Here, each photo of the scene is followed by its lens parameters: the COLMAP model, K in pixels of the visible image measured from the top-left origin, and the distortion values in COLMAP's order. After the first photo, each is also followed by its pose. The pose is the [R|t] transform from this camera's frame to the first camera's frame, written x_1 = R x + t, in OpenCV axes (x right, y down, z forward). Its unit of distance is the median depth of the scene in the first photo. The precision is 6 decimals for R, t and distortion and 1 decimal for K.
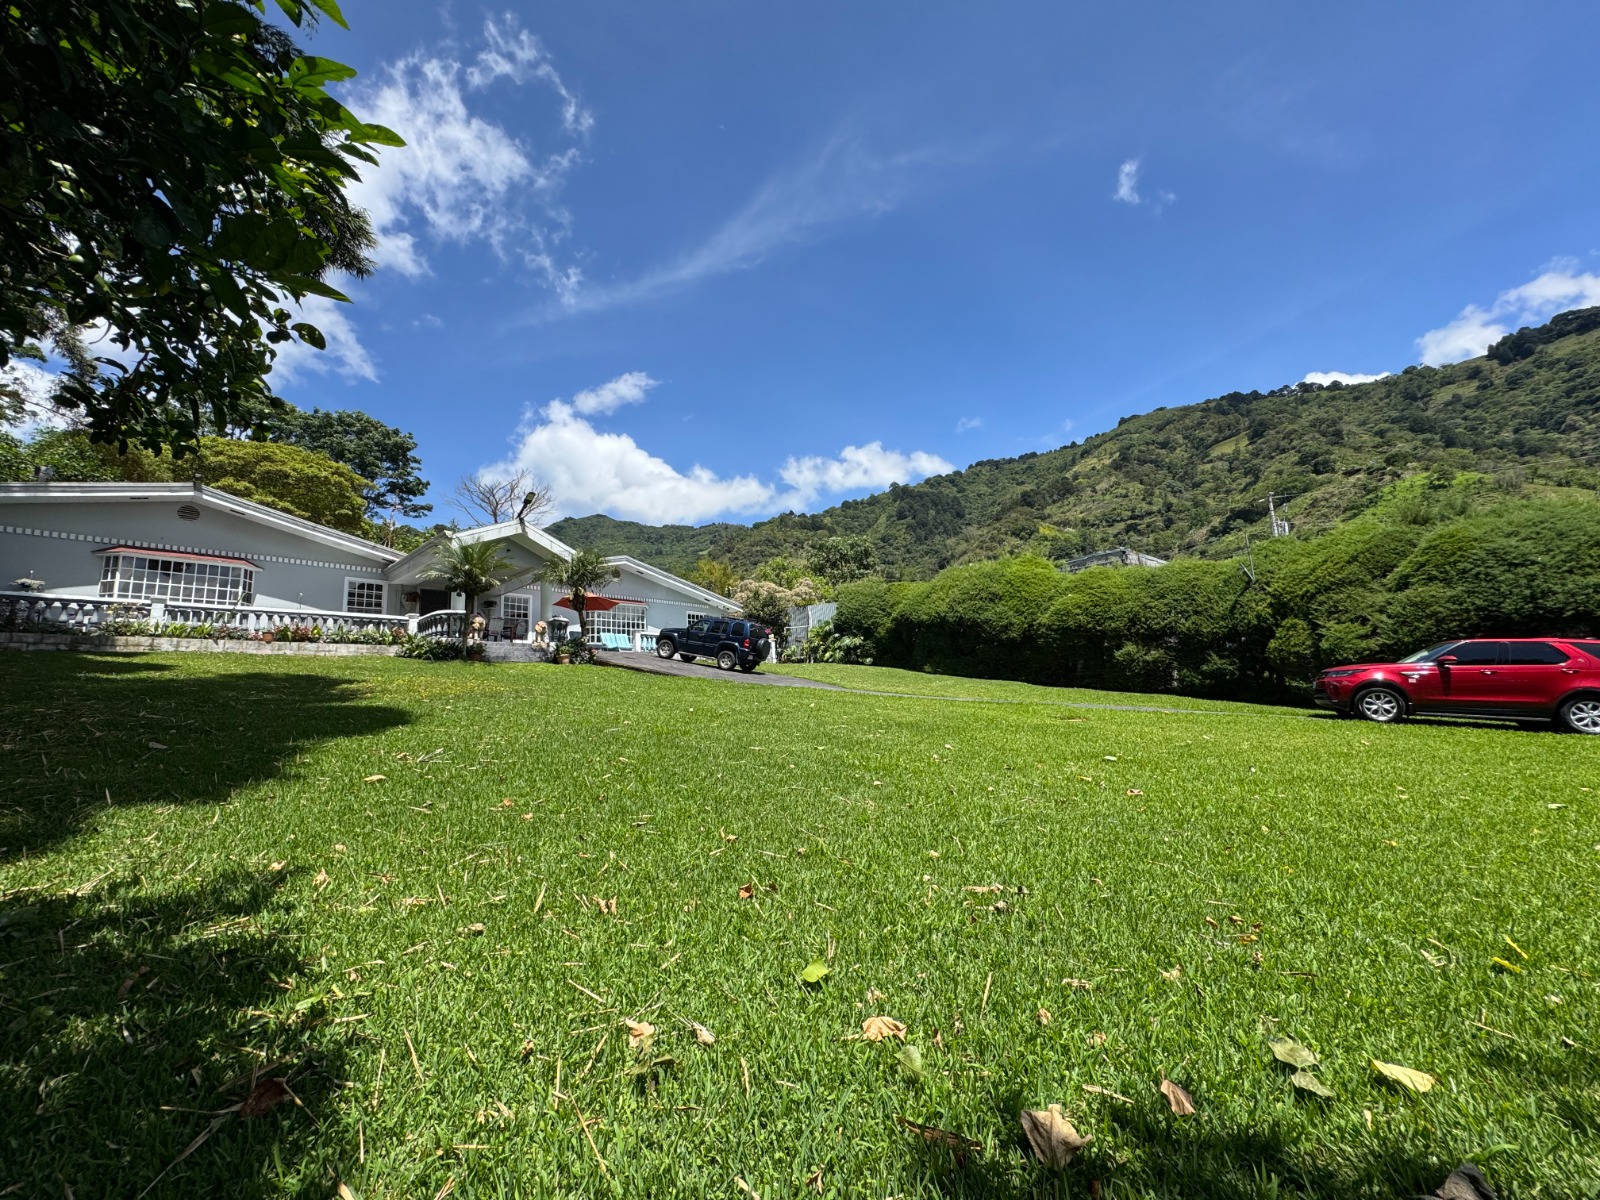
lens RADIAL K [[639.2, 0, 800.6], [0, 639.2, 596.5], [0, 0, 1]] dist [-0.001149, 0.000125]
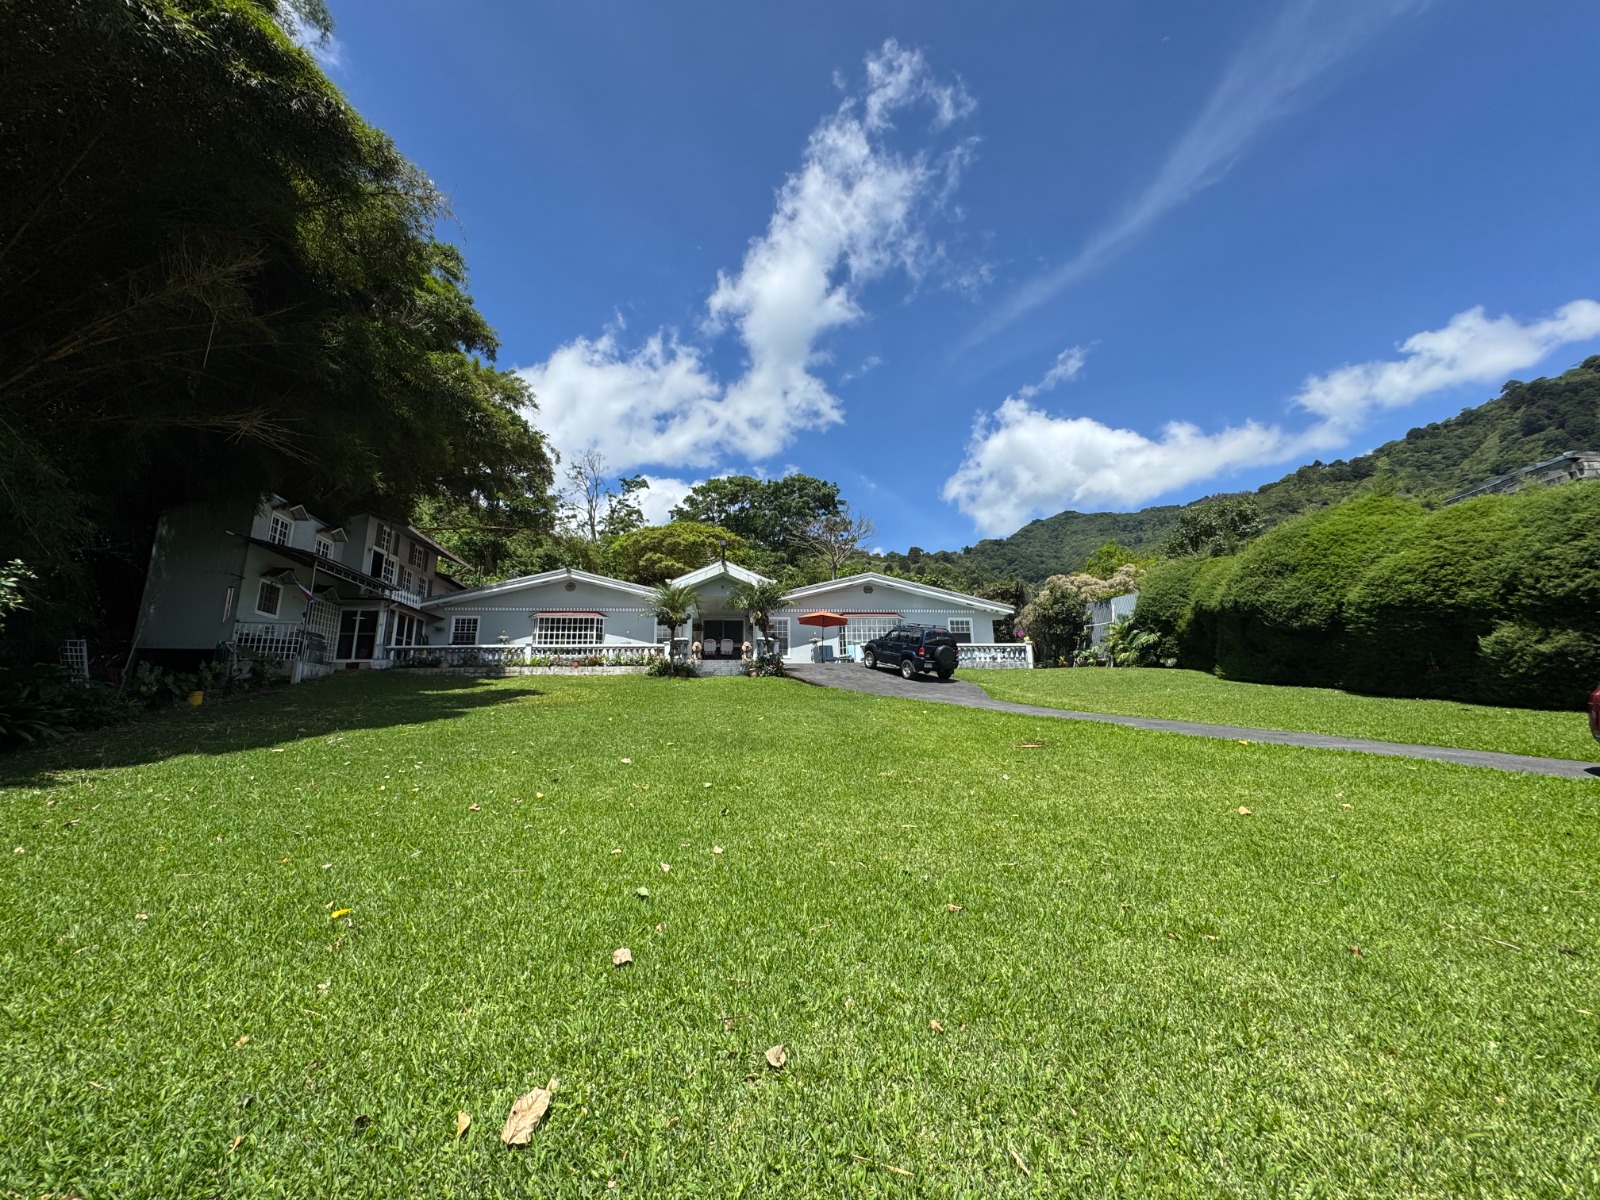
lens RADIAL K [[639.2, 0, 796.1], [0, 639.2, 606.4], [0, 0, 1]] dist [-0.001149, 0.000125]
pose [[0.745629, -0.088415, -0.660470, 0.365797], [0.095131, 0.995130, -0.025819, 0.009527], [0.659536, -0.043579, 0.750408, 0.120140]]
